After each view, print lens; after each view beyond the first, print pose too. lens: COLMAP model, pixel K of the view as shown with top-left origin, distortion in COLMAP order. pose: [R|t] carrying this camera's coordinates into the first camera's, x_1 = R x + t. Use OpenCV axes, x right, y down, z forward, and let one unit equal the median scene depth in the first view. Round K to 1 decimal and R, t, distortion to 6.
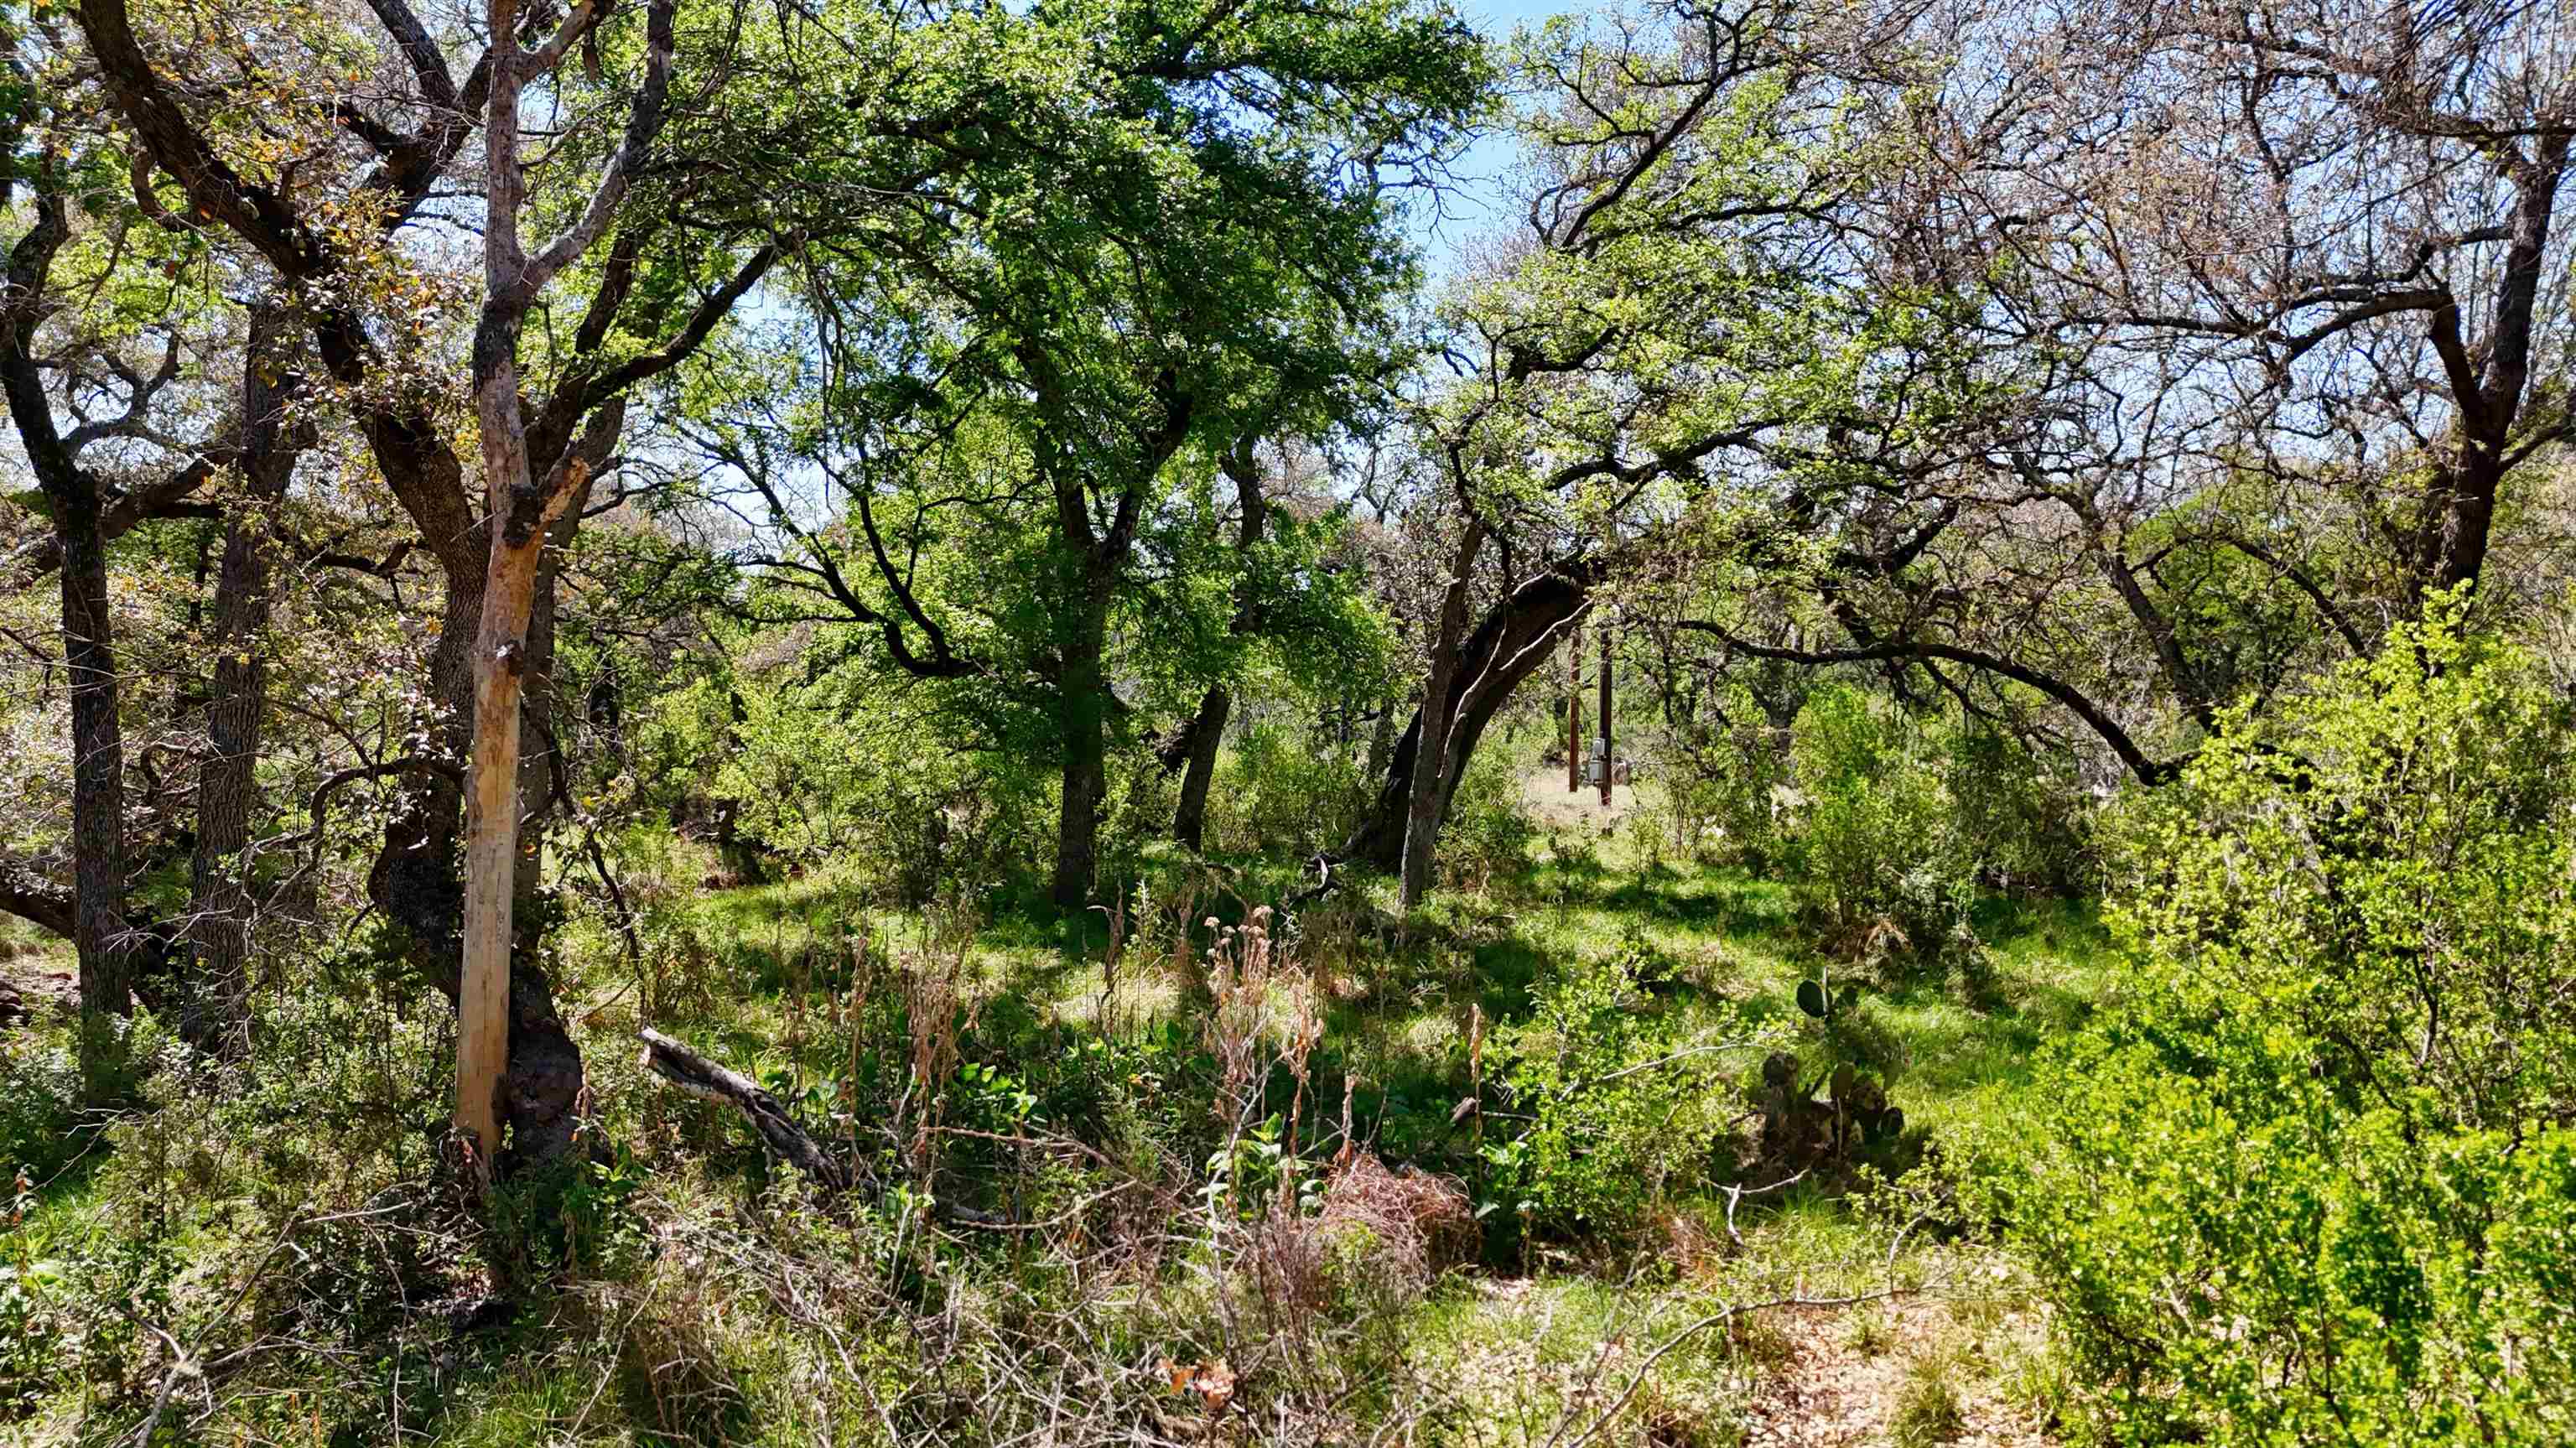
lens RADIAL K [[1847.5, 0, 1295.4], [0, 1847.5, 730.8], [0, 0, 1]] dist [0.002585, 0.000979]
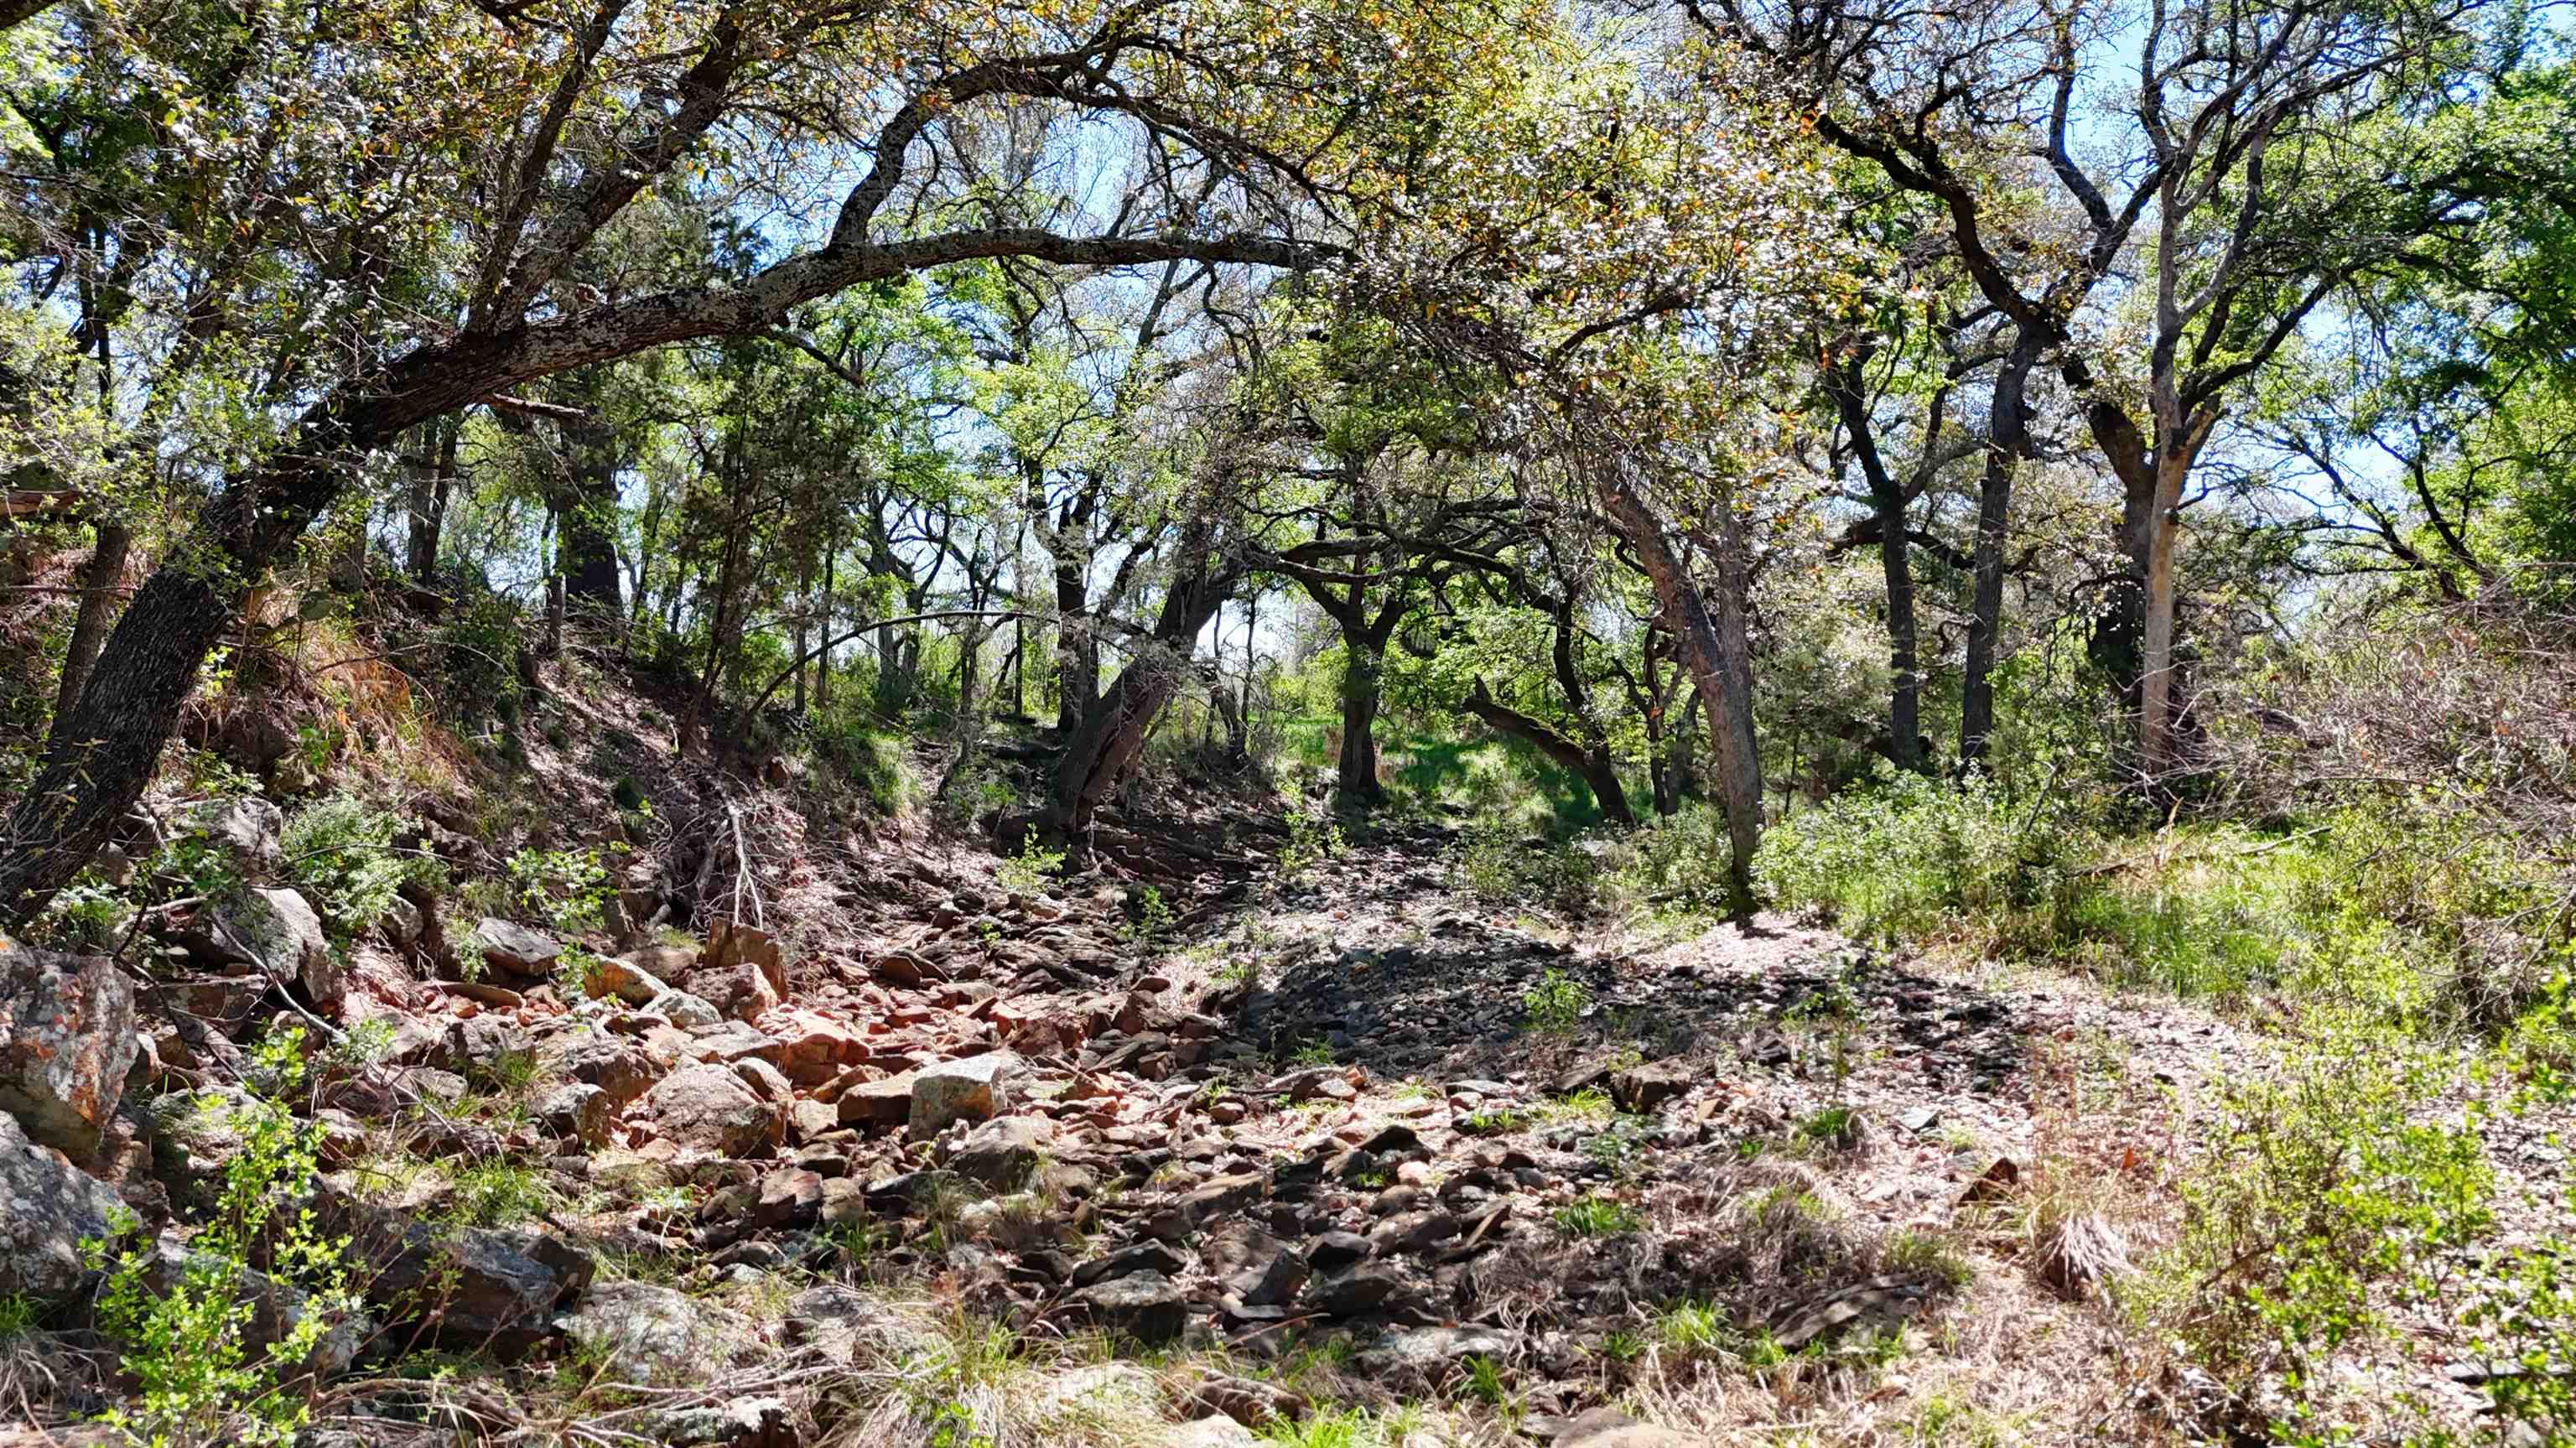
lens RADIAL K [[1847.5, 0, 1295.4], [0, 1847.5, 730.8], [0, 0, 1]] dist [0.002585, 0.000979]
pose [[0.700004, -0.004290, -0.714126, 0.119784], [-0.019618, 0.999489, -0.025234, 0.094650], [0.713869, 0.031674, 0.699562, -0.379499]]
